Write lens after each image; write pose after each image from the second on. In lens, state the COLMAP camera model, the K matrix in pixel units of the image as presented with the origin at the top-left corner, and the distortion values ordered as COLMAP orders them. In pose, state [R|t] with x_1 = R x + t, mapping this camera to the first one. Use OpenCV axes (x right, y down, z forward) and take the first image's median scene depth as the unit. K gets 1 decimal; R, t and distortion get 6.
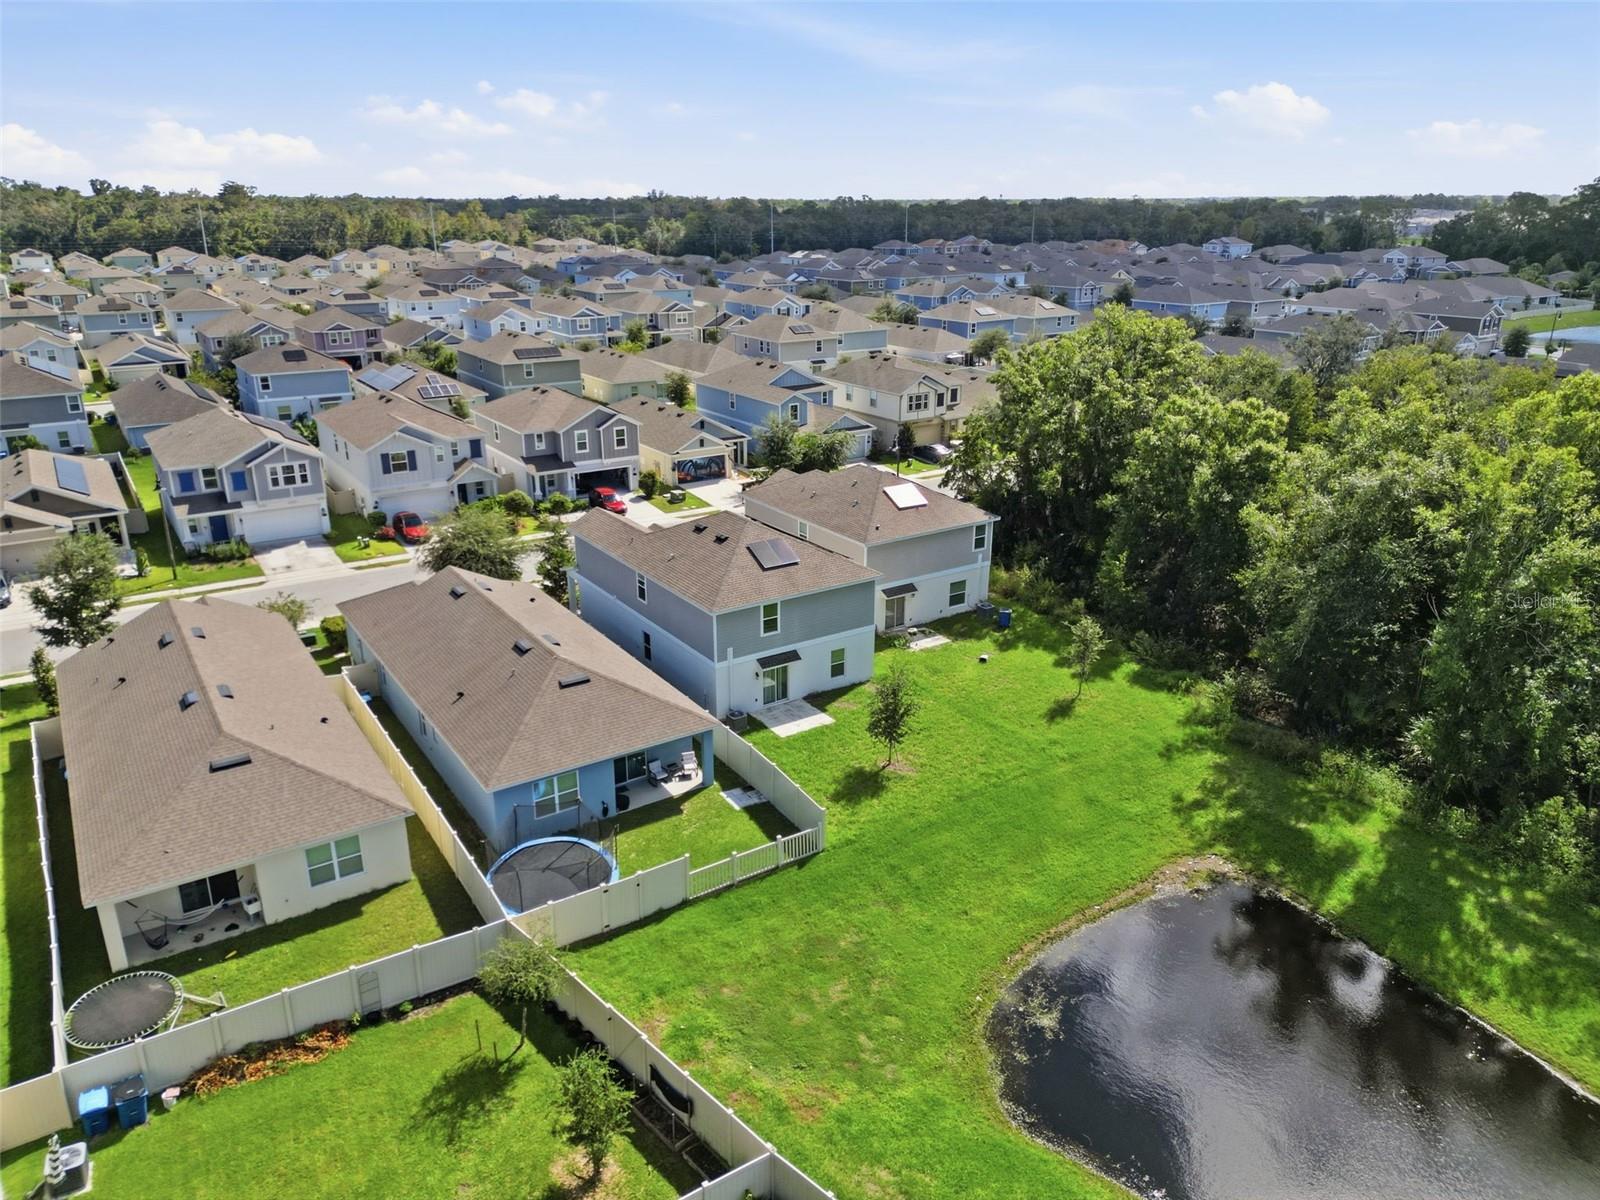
lens RADIAL K [[1114.1, 0, 808.7], [0, 1114.1, 590.5], [0, 0, 1]] dist [0.051148, -0.041532]
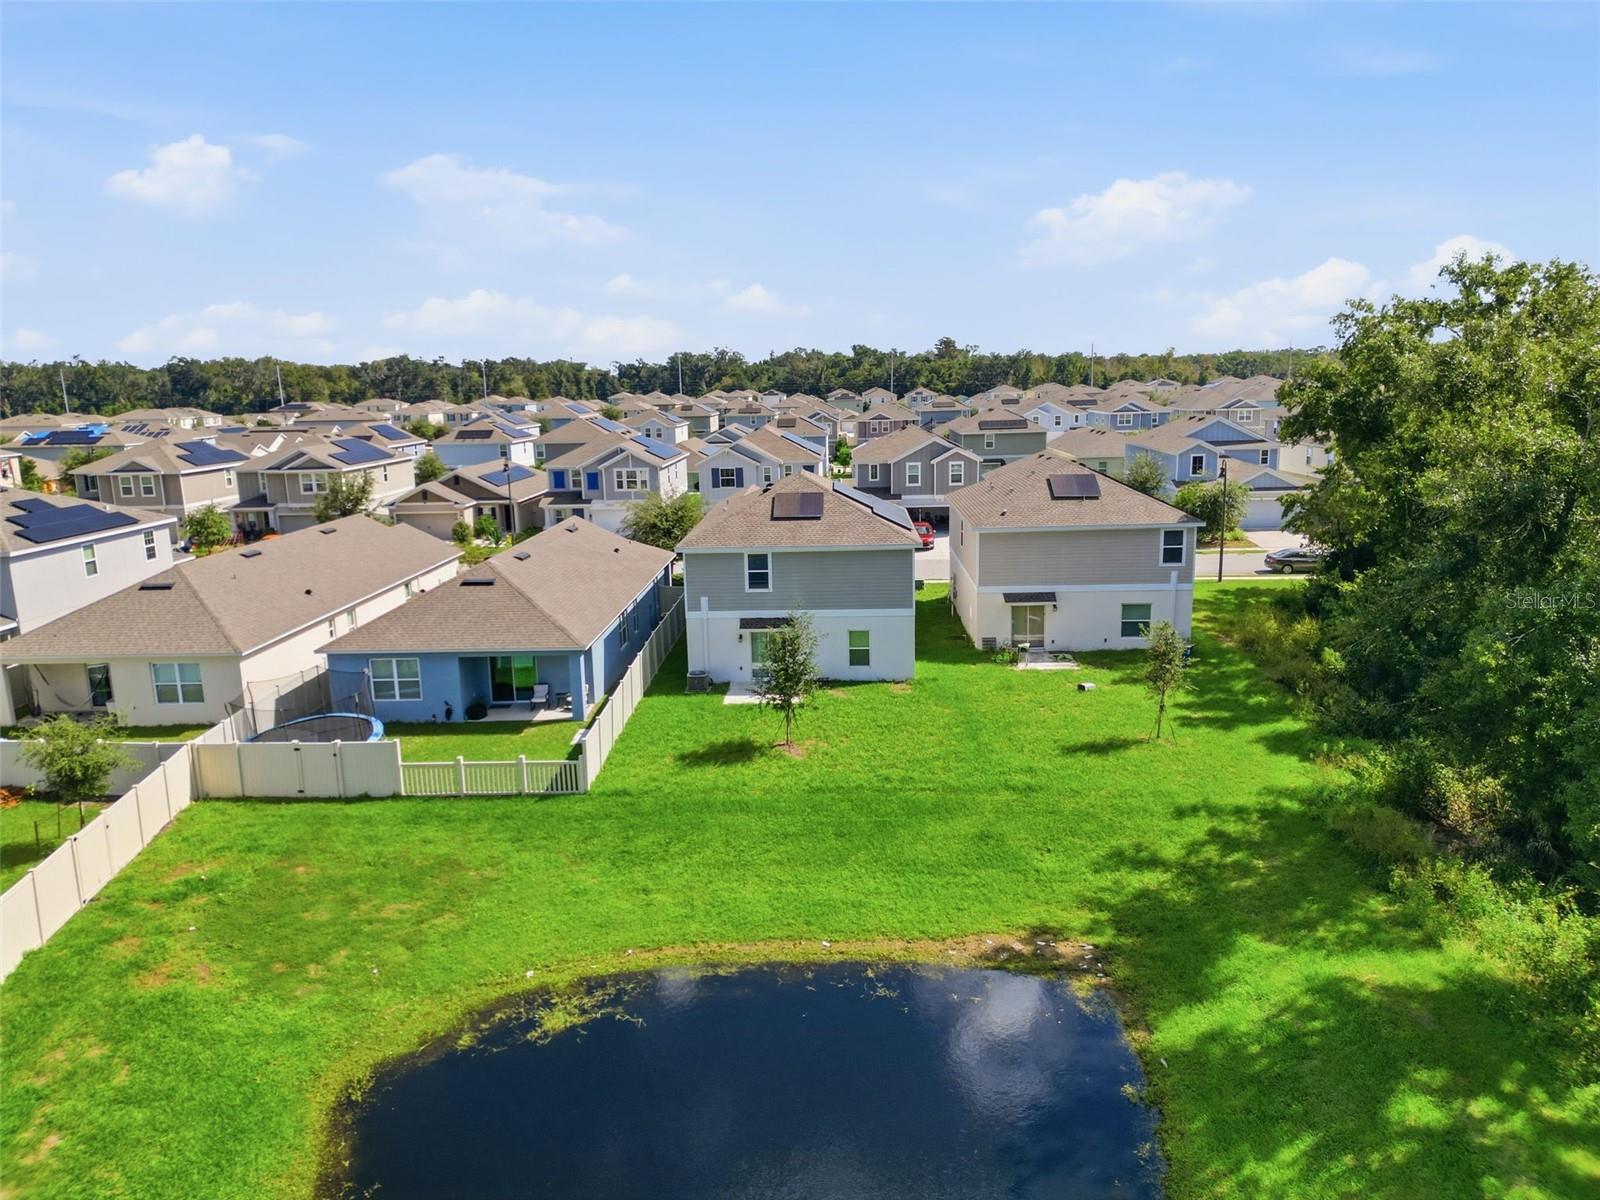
lens RADIAL K [[1114.1, 0, 799.1], [0, 1114.1, 603.8], [0, 0, 1]] dist [0.051148, -0.041532]
pose [[0.808772, 0.094804, -0.580431, 0.342920], [-0.167346, 0.983223, -0.072587, 0.074514], [0.563811, 0.155839, 0.811068, 0.231705]]
